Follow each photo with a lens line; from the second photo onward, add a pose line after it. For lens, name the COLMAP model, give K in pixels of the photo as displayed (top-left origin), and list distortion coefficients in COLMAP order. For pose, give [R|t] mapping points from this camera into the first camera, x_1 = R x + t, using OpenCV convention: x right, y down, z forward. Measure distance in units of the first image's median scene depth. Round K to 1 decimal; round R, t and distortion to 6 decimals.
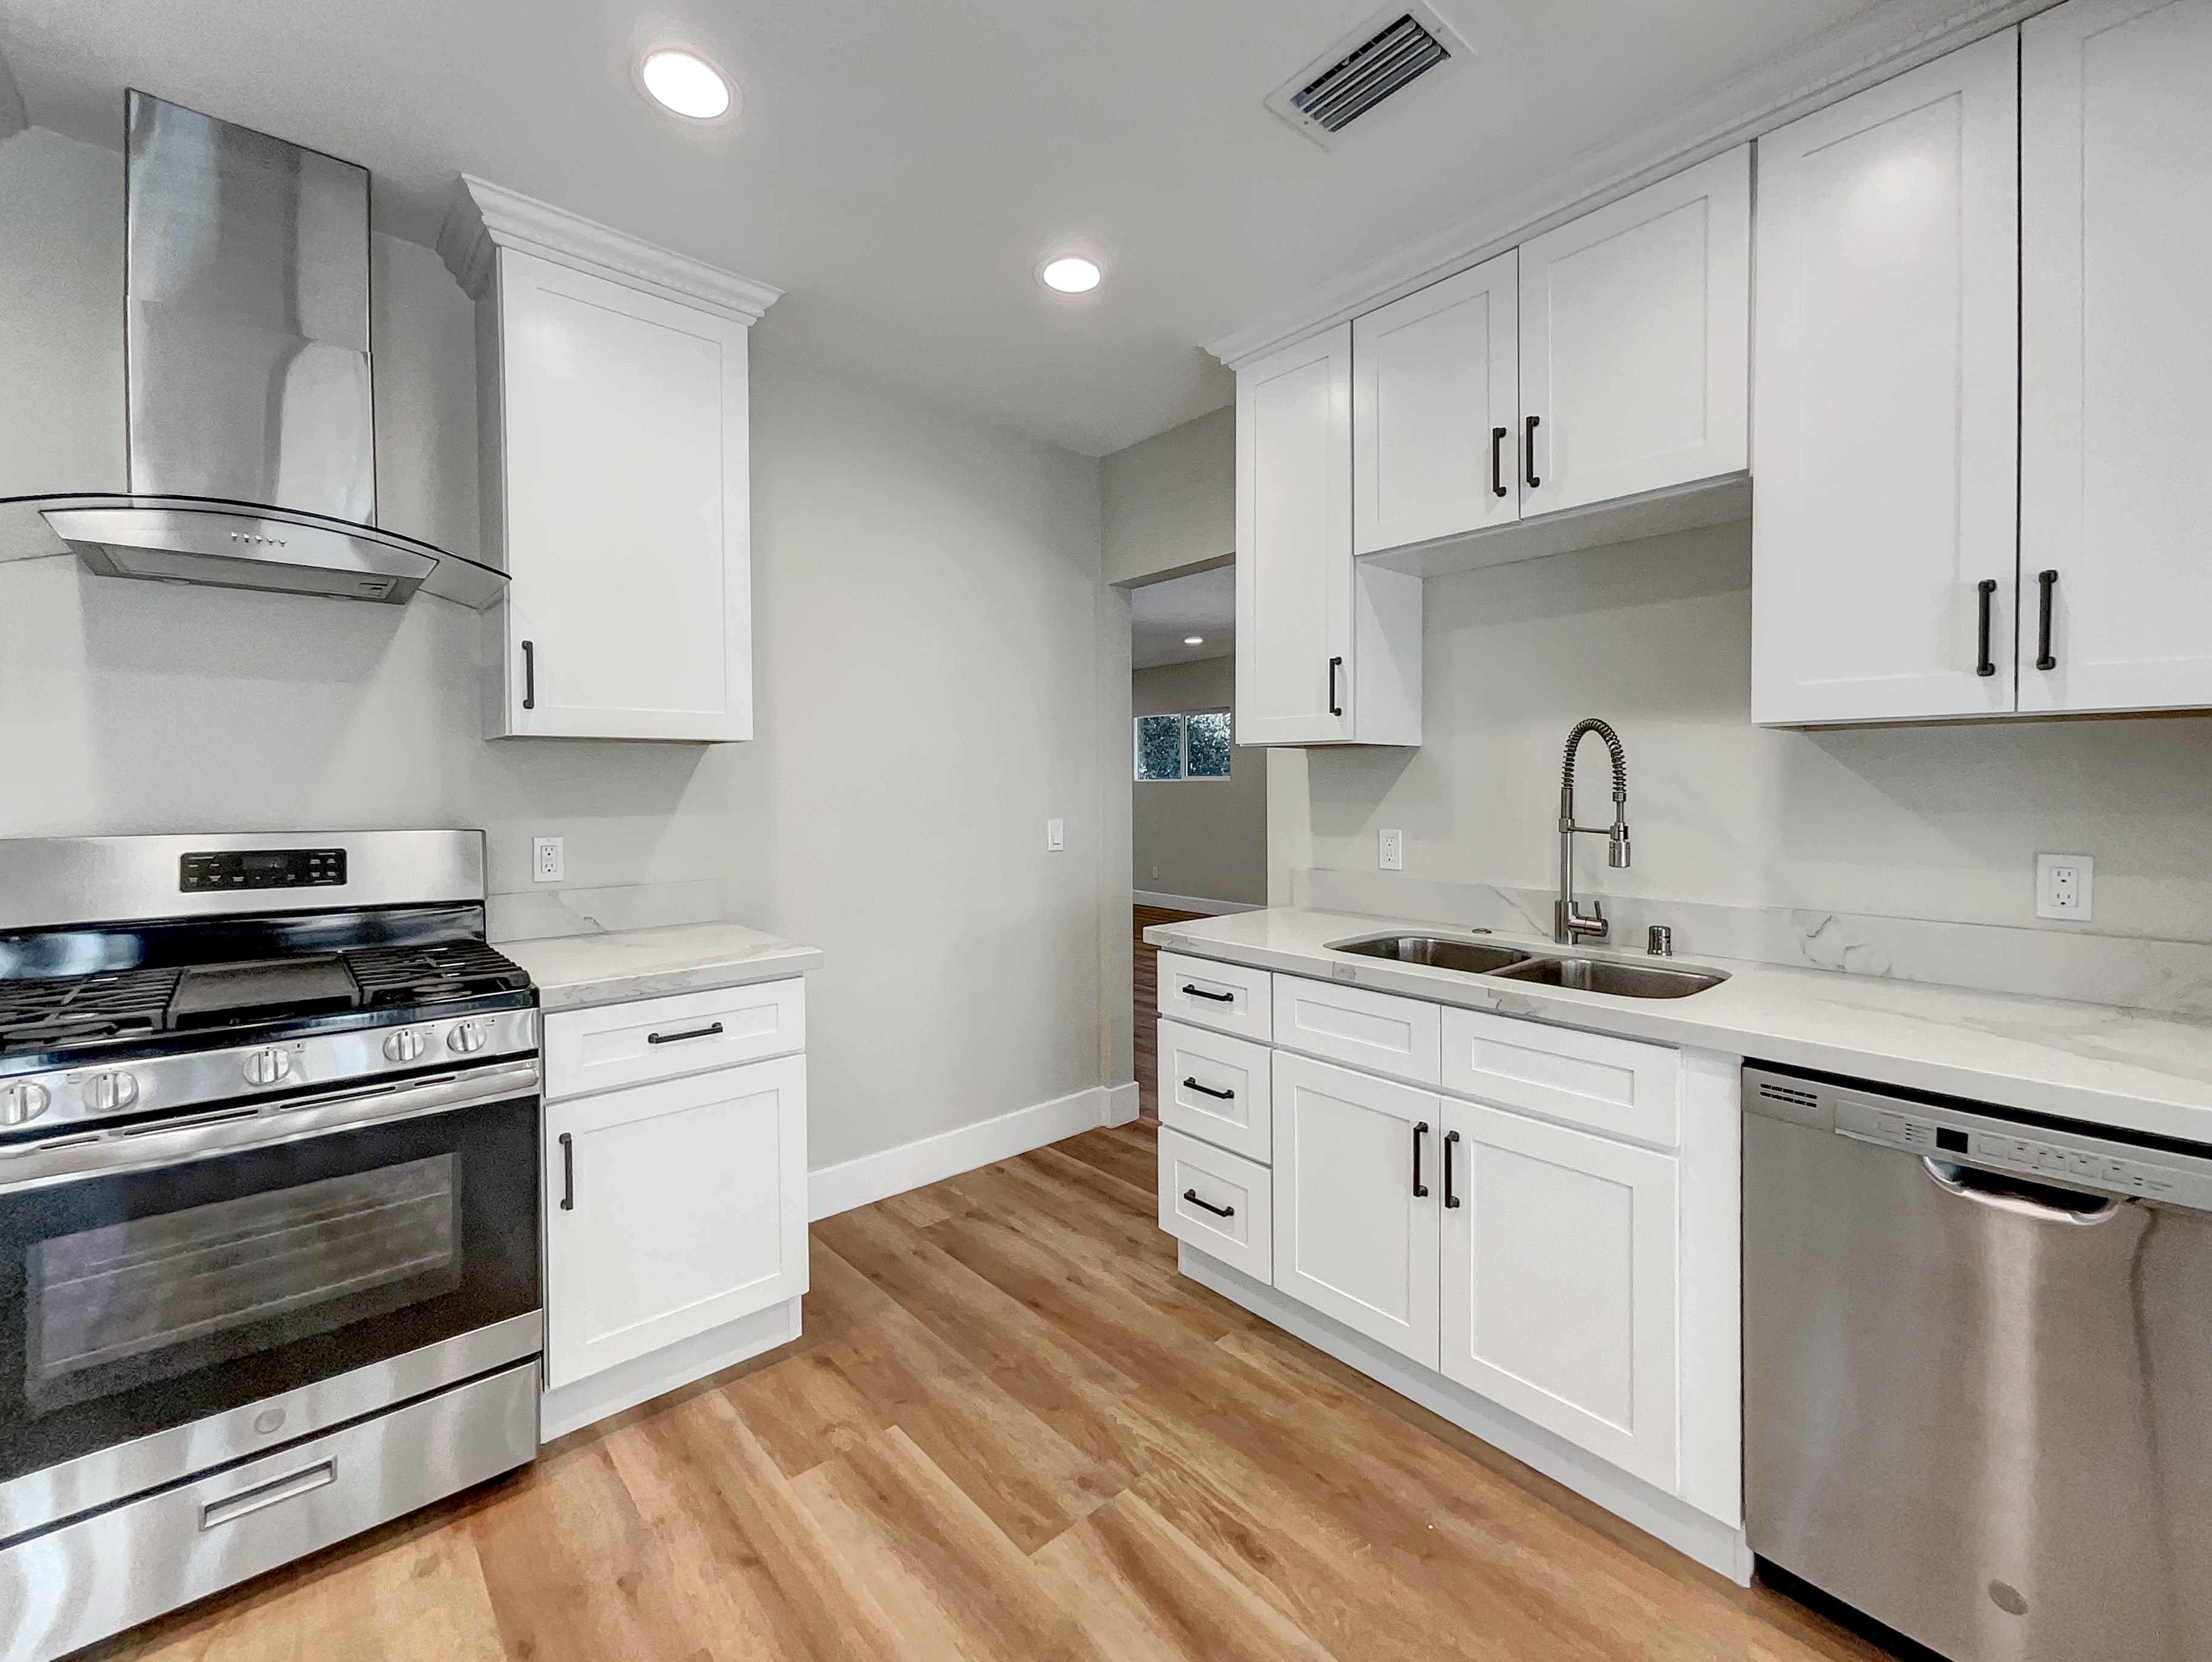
lens RADIAL K [[921.7, 0, 1100.2], [0, 921.7, 806.6], [0, 0, 1]] dist [0.000221, -0.000010]
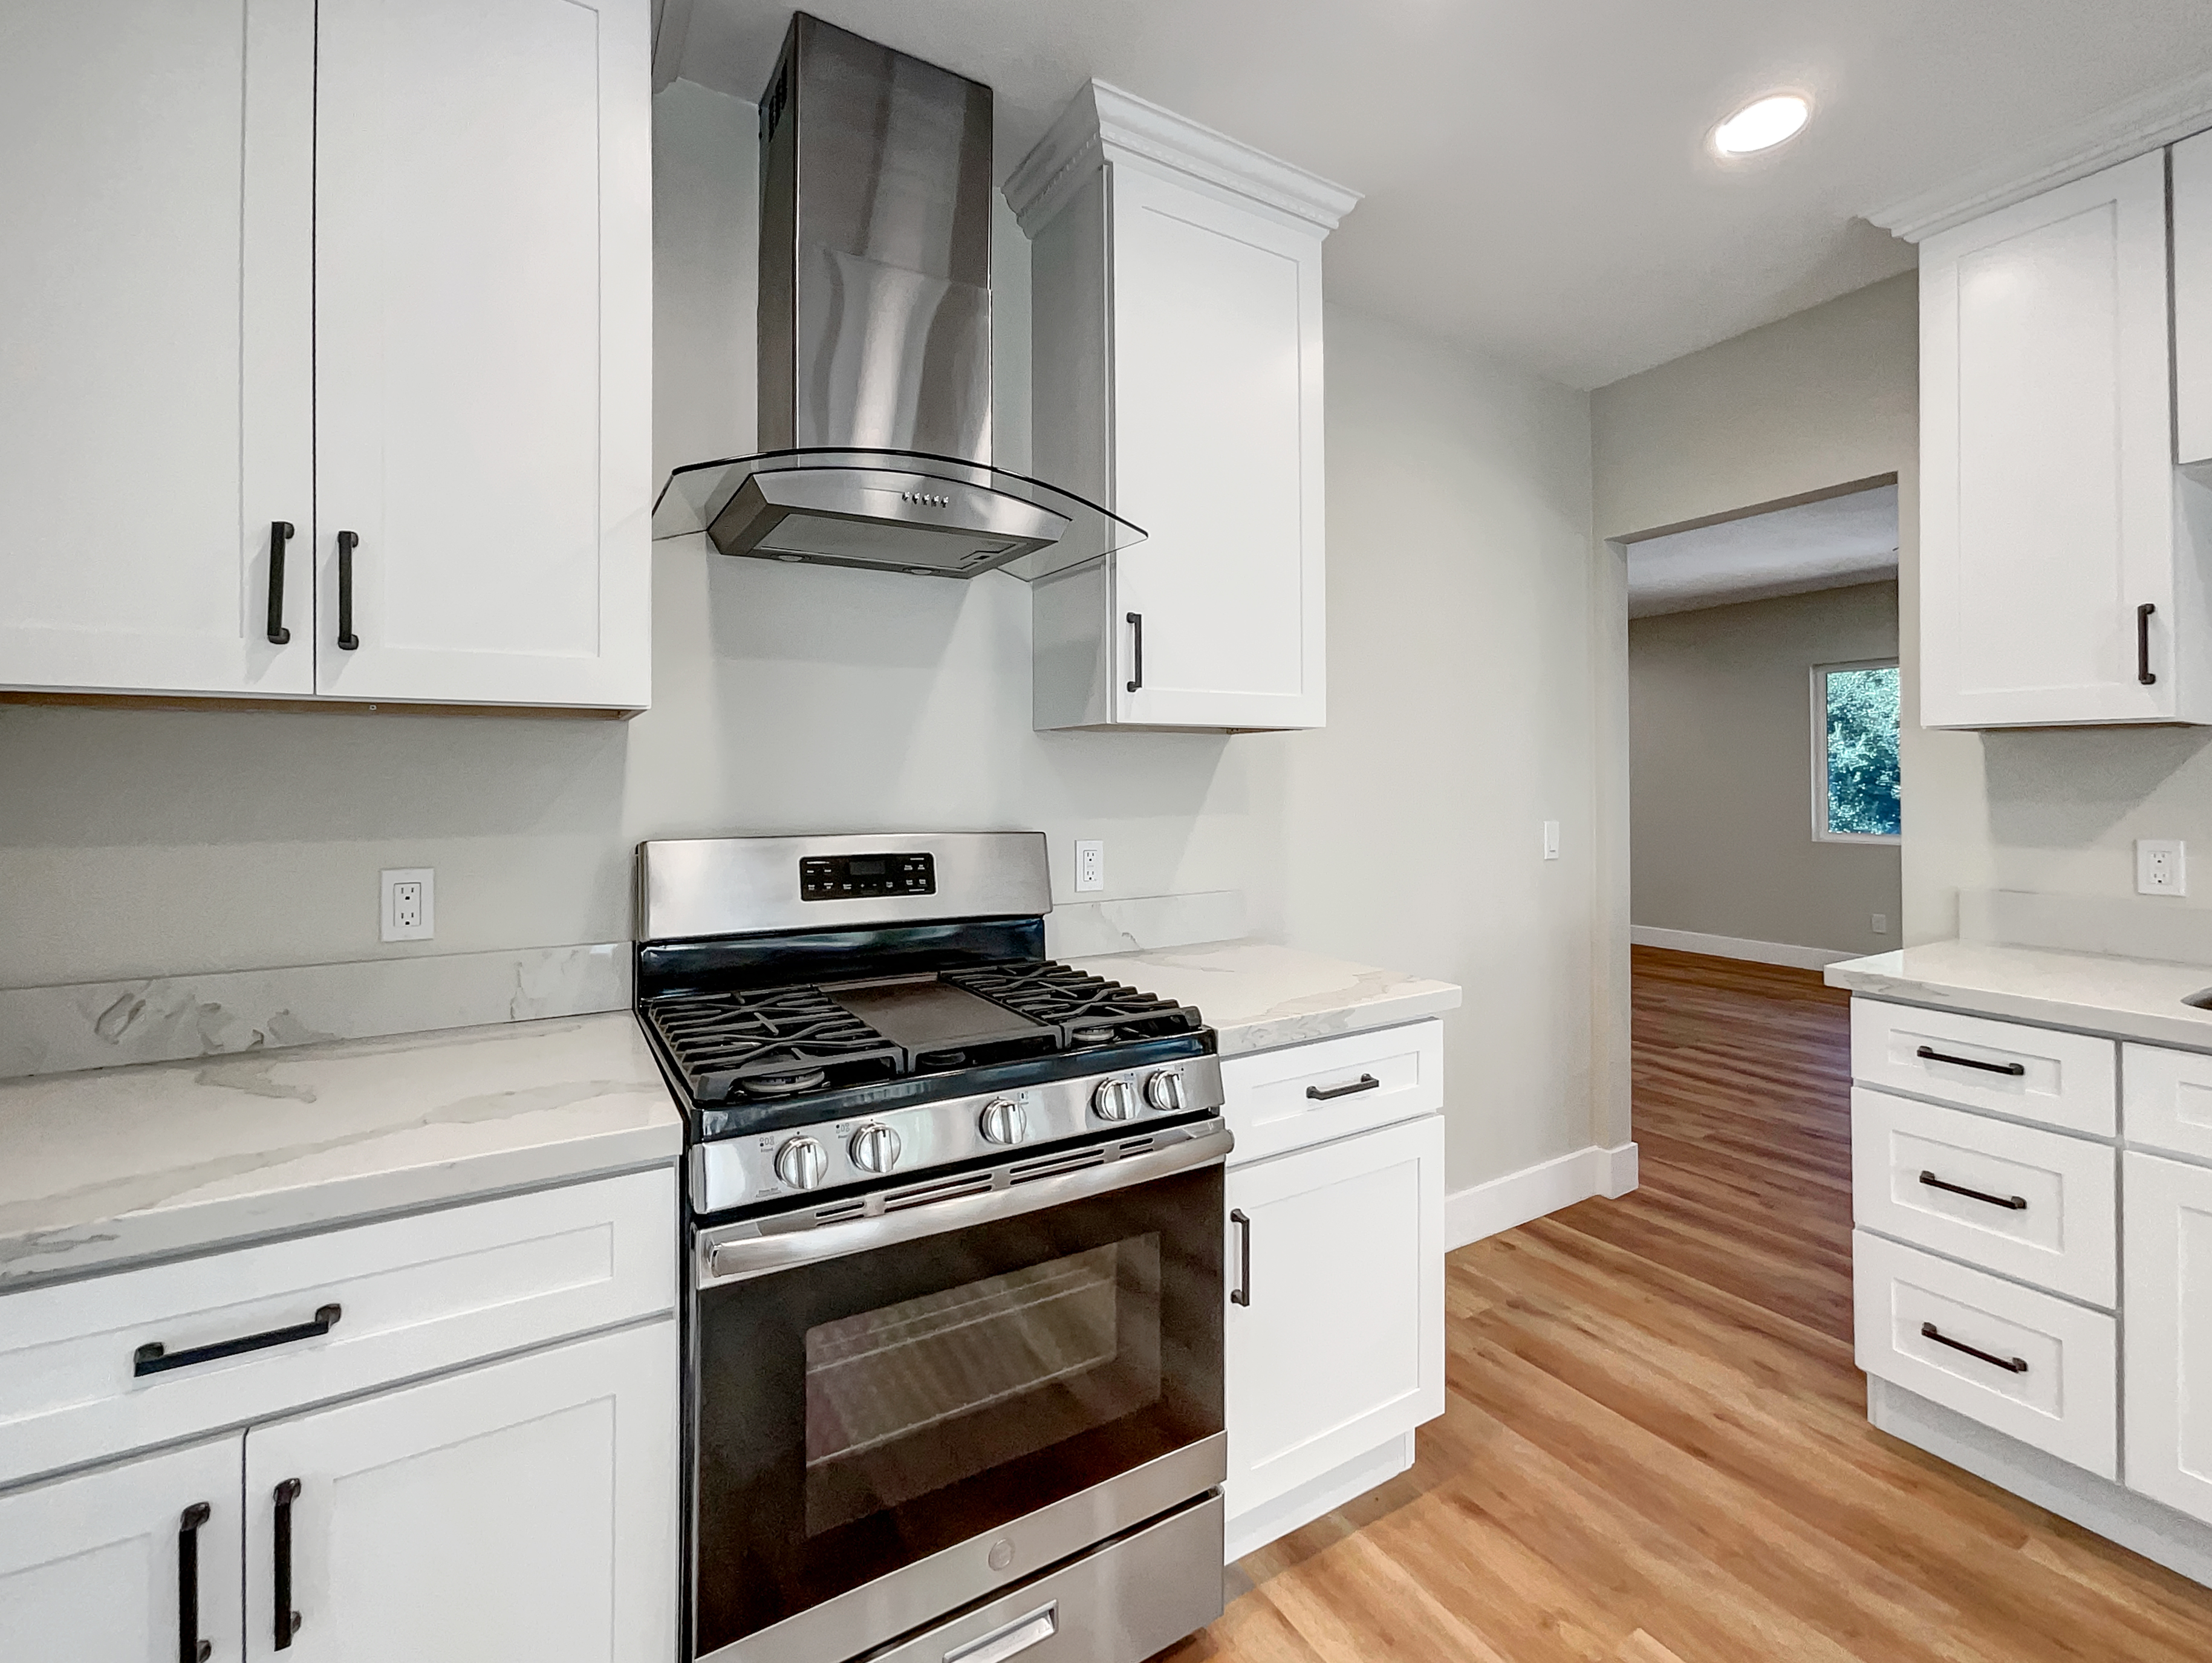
lens RADIAL K [[944.7, 0, 1083.5], [0, 944.7, 782.2], [0, 0, 1]] dist [-0.001856, 0.000053]
pose [[0.980946, -0.001795, -0.194271, -0.451287], [-0.002412, 0.999768, -0.021414, -0.003216], [0.194264, 0.021474, 0.980714, 0.121113]]
